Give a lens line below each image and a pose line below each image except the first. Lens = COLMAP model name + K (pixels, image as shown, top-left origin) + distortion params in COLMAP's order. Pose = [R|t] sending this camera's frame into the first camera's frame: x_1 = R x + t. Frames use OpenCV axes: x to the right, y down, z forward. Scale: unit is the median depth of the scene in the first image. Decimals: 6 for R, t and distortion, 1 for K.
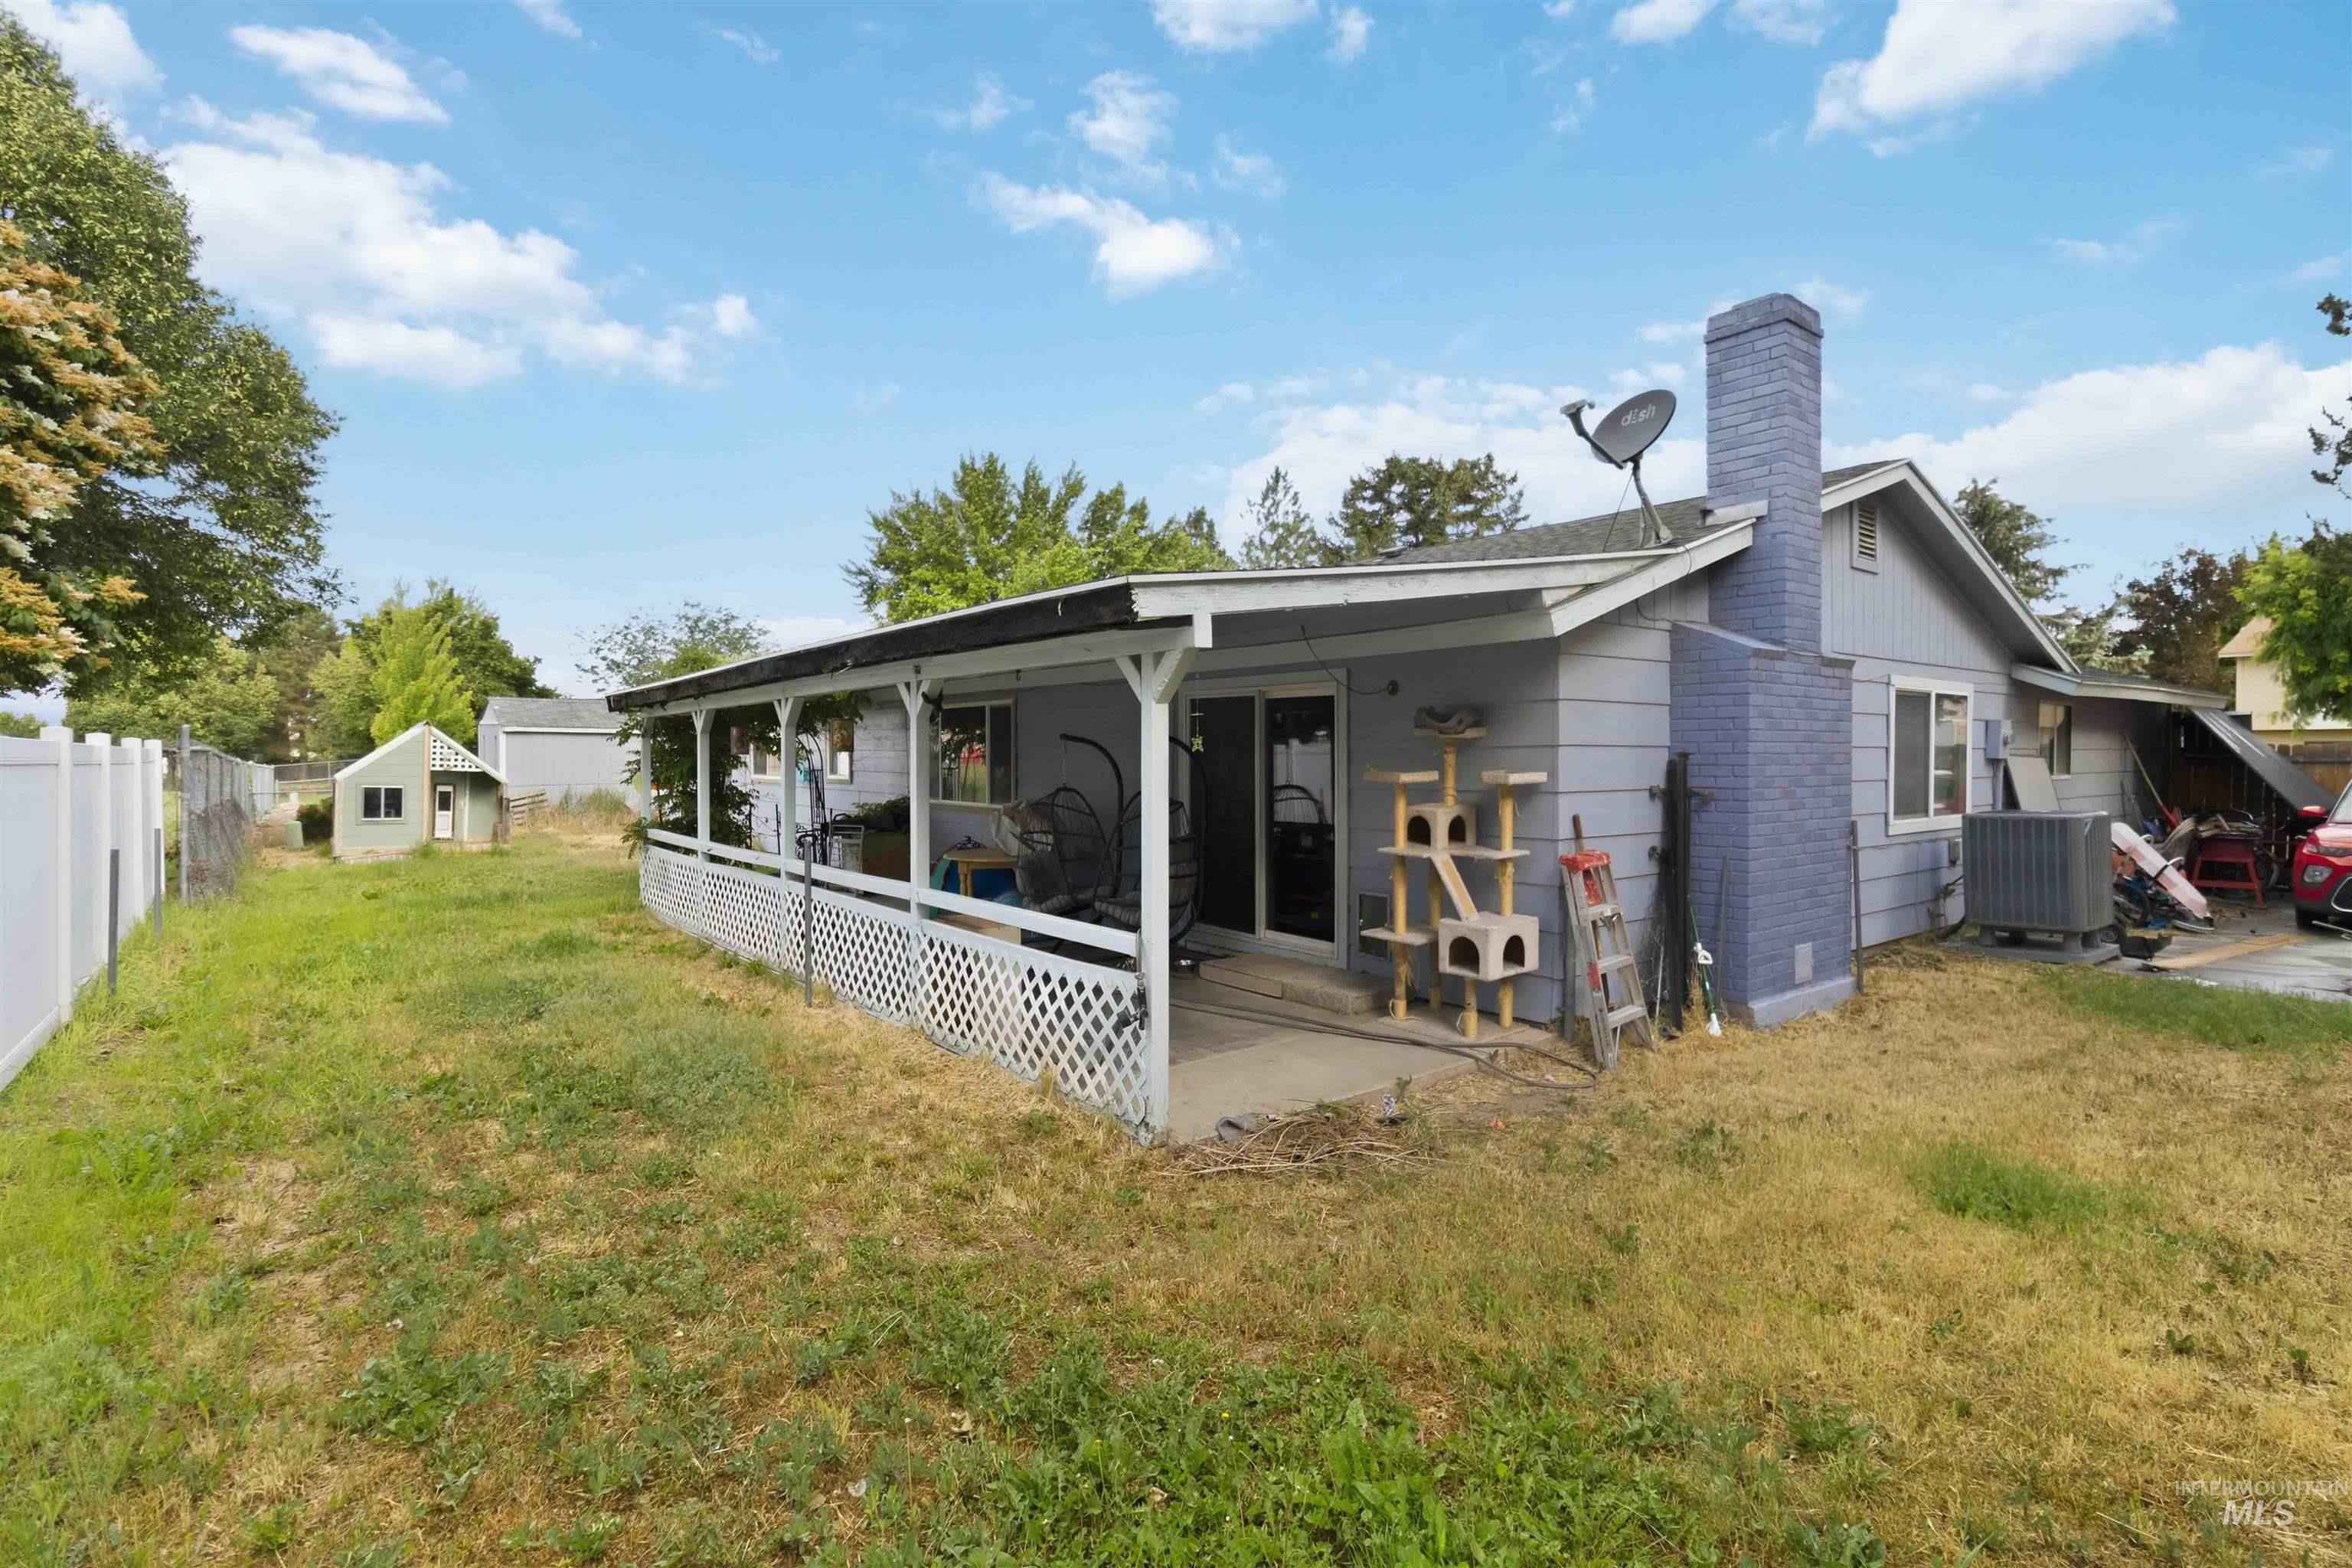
lens RADIAL K [[1112.5, 0, 1197.4], [0, 1112.5, 746.7], [0, 0, 1]] dist [-0.000091, 0.000929]
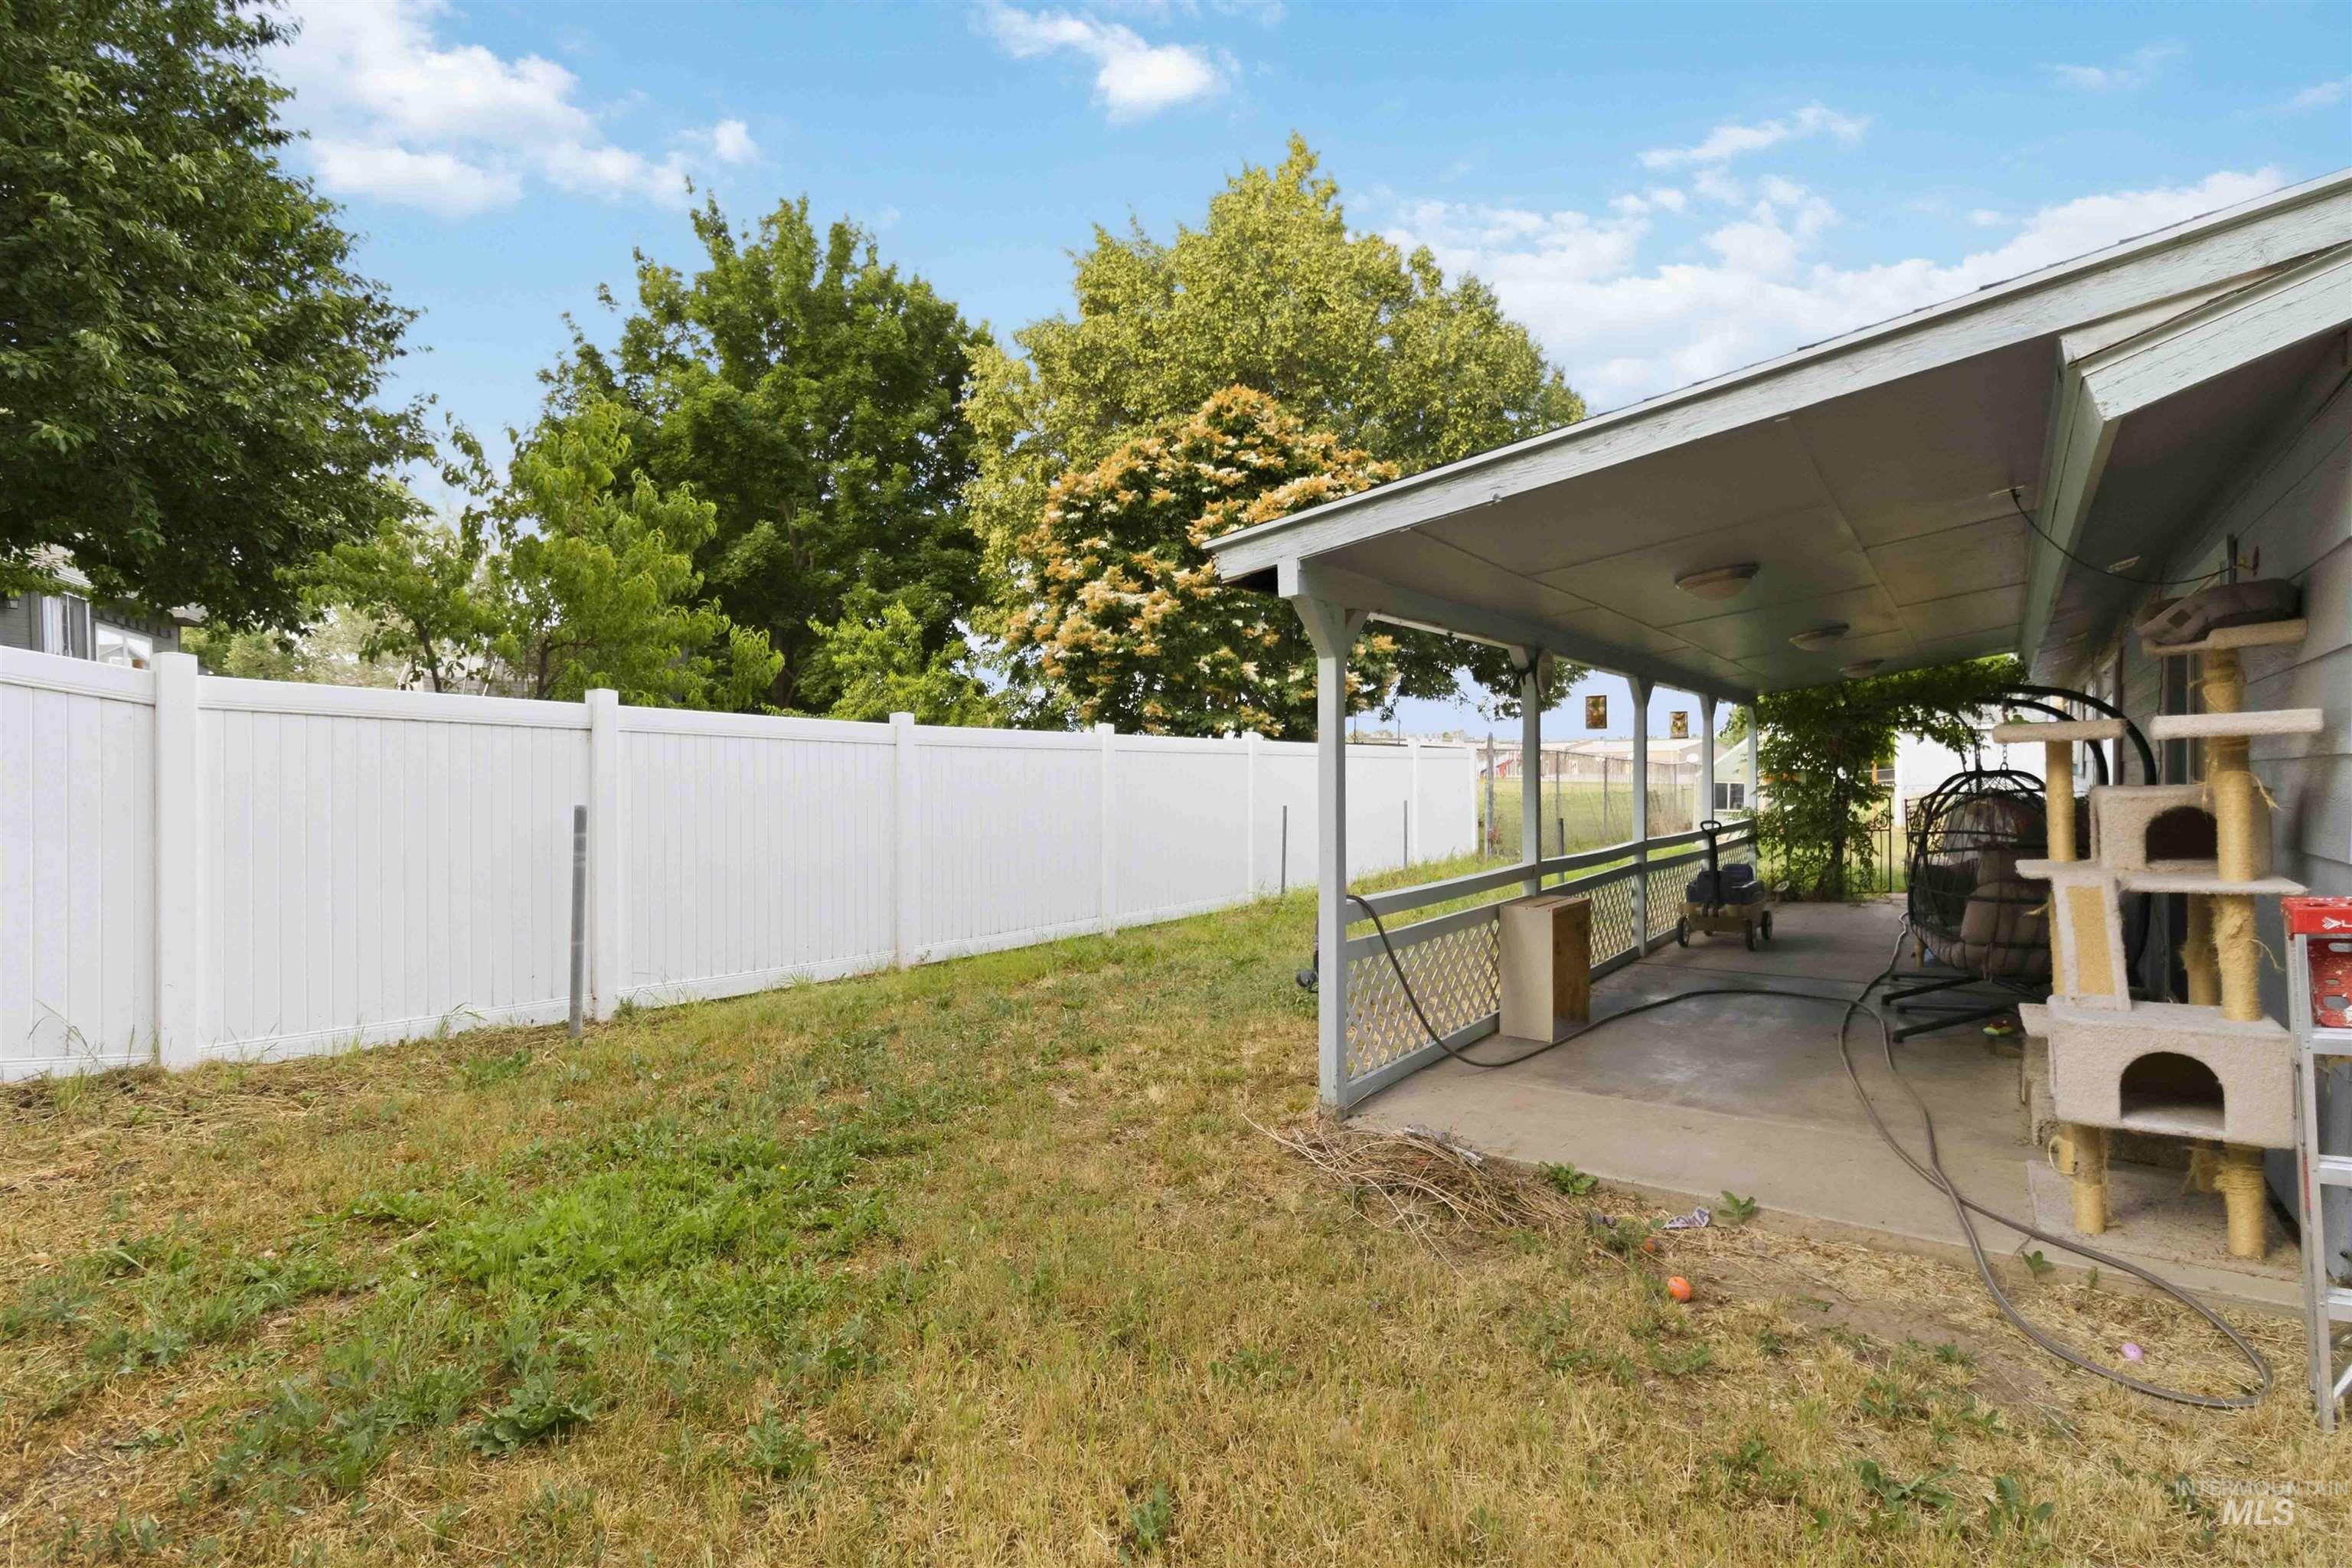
lens RADIAL K [[1094.3, 0, 1186.9], [0, 1094.3, 777.0], [0, 0, 1]] dist [0.000097, -0.000144]
pose [[0.276929, 0.002397, -0.960887, 0.584332], [0.014799, 0.999868, 0.006759, 0.038771], [0.960776, -0.016092, 0.276857, 0.436339]]
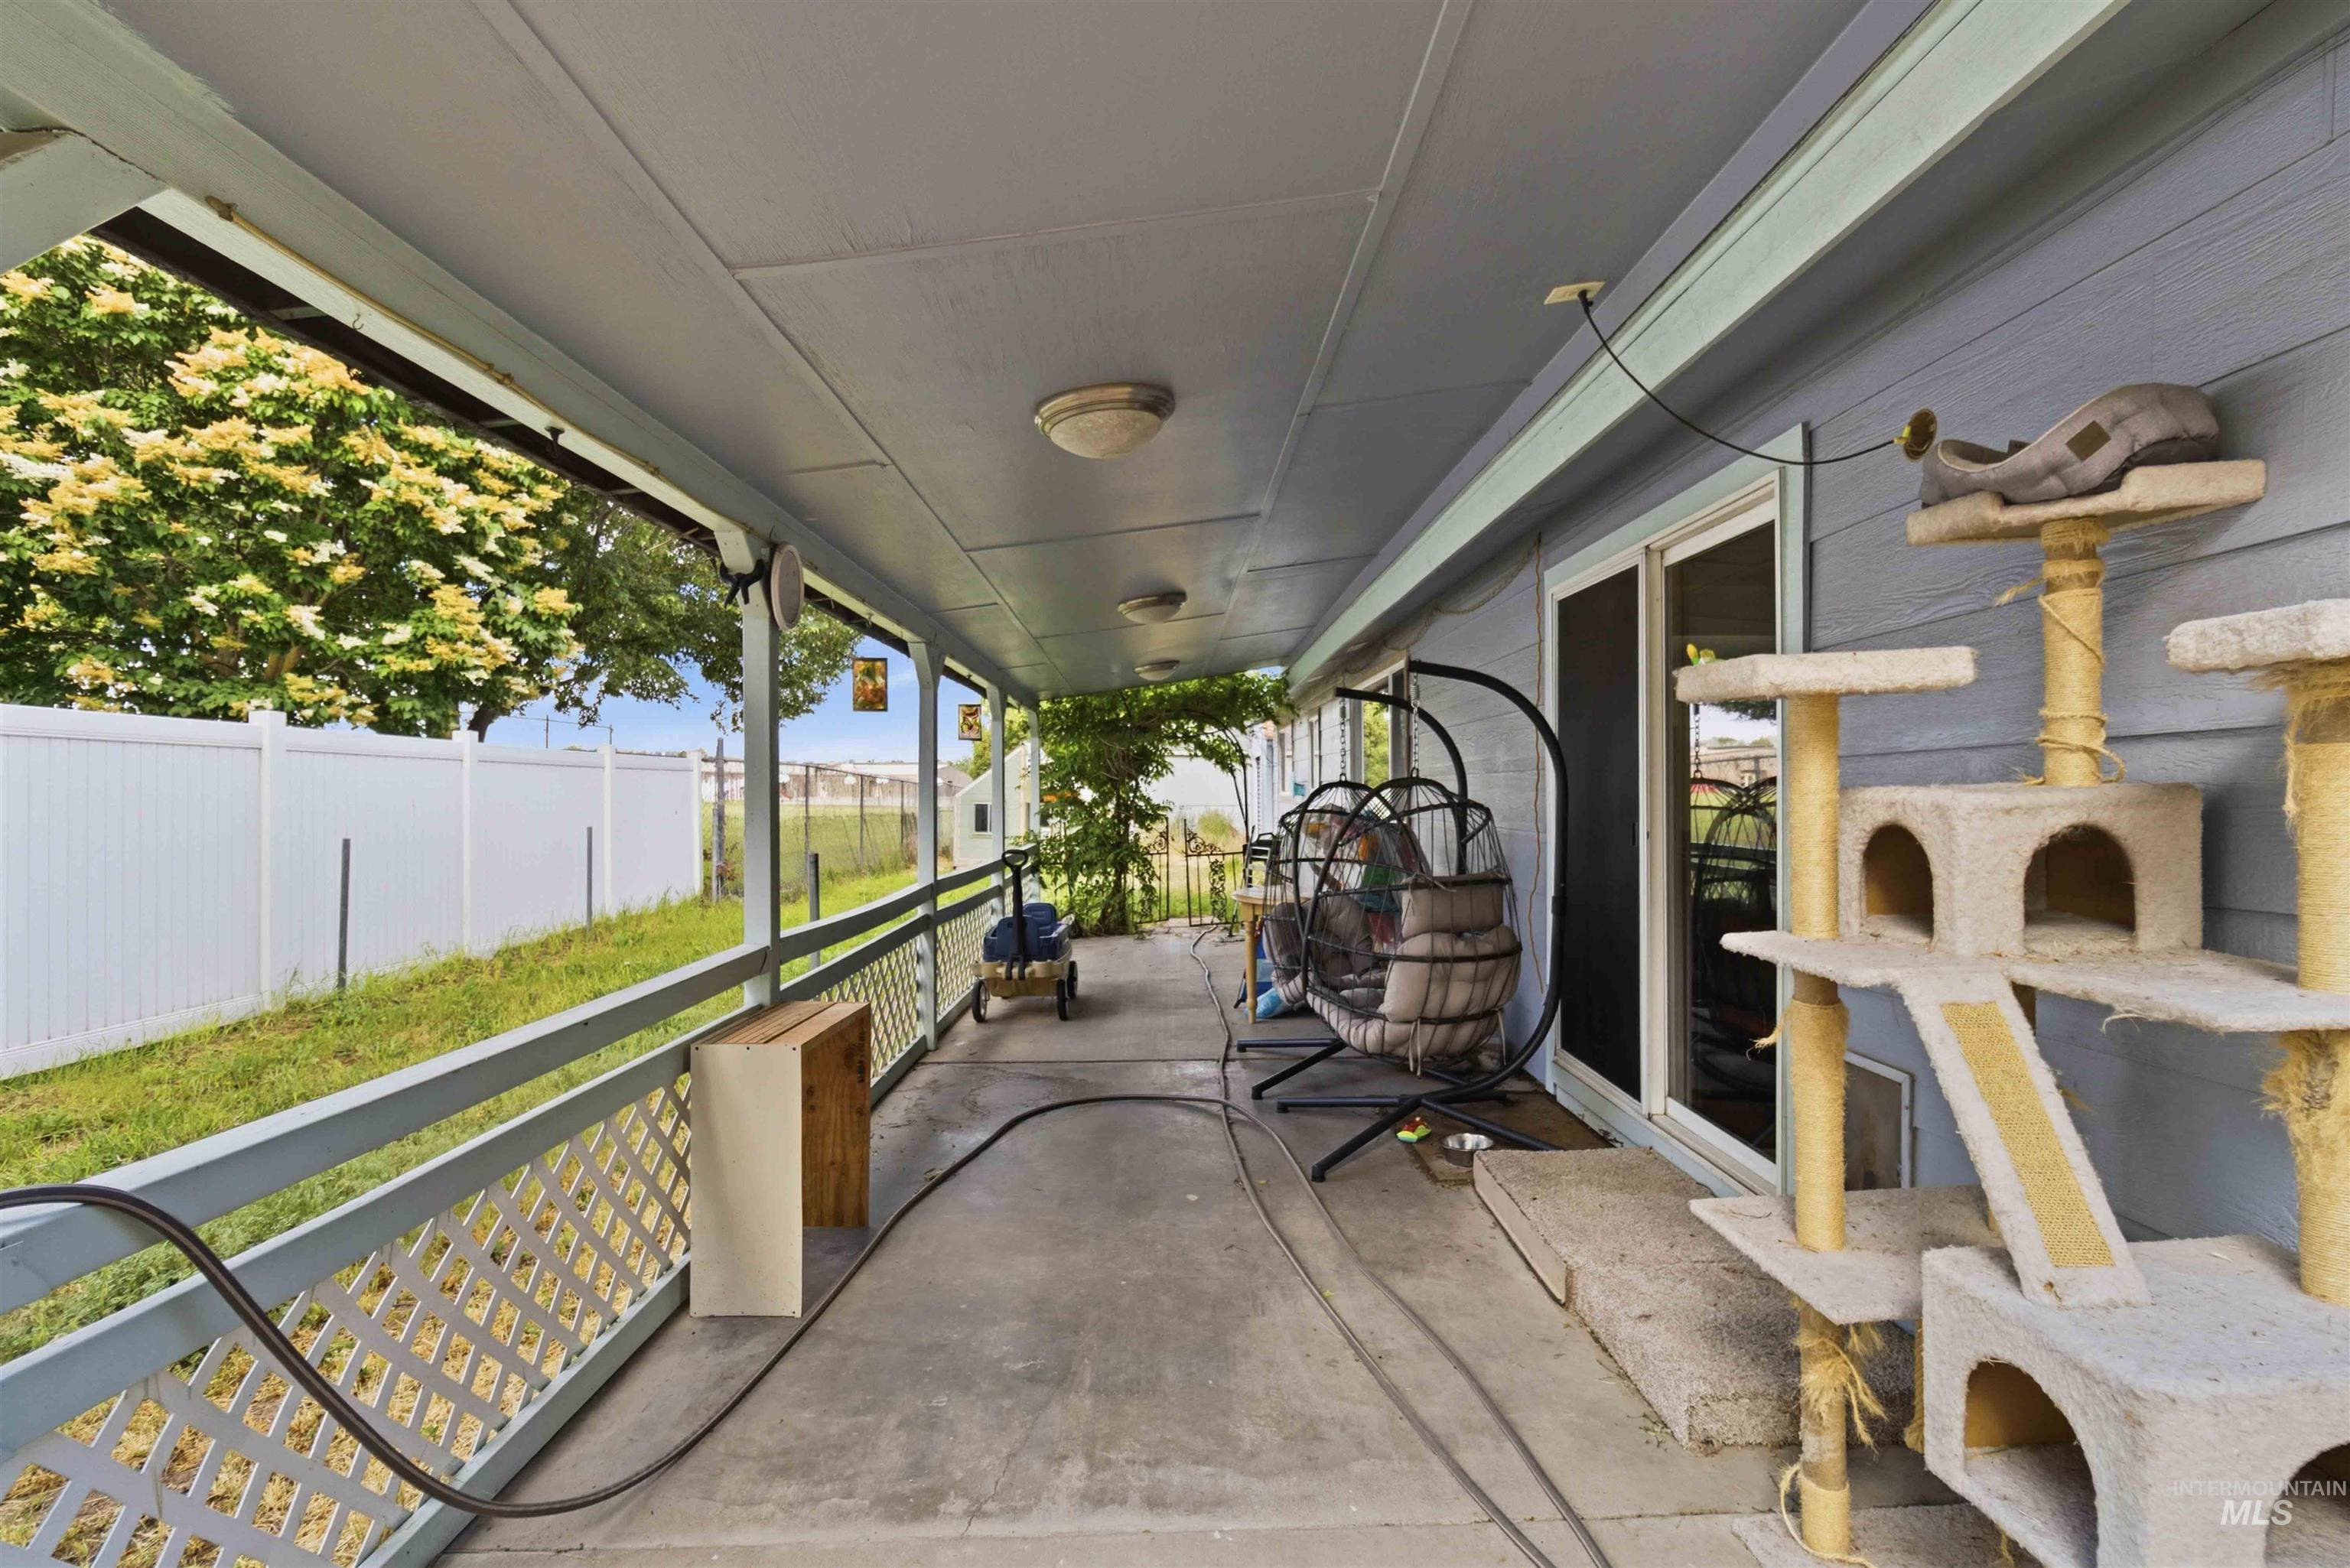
lens RADIAL K [[1113.0, 0, 1187.9], [0, 1113.0, 818.8], [0, 0, 1]] dist [0.007704, -0.000326]
pose [[0.806379, 0.013641, -0.591242, 0.222013], [0.004774, 0.999551, 0.029573, 0.052602], [0.591380, -0.026669, 0.805952, 0.685210]]
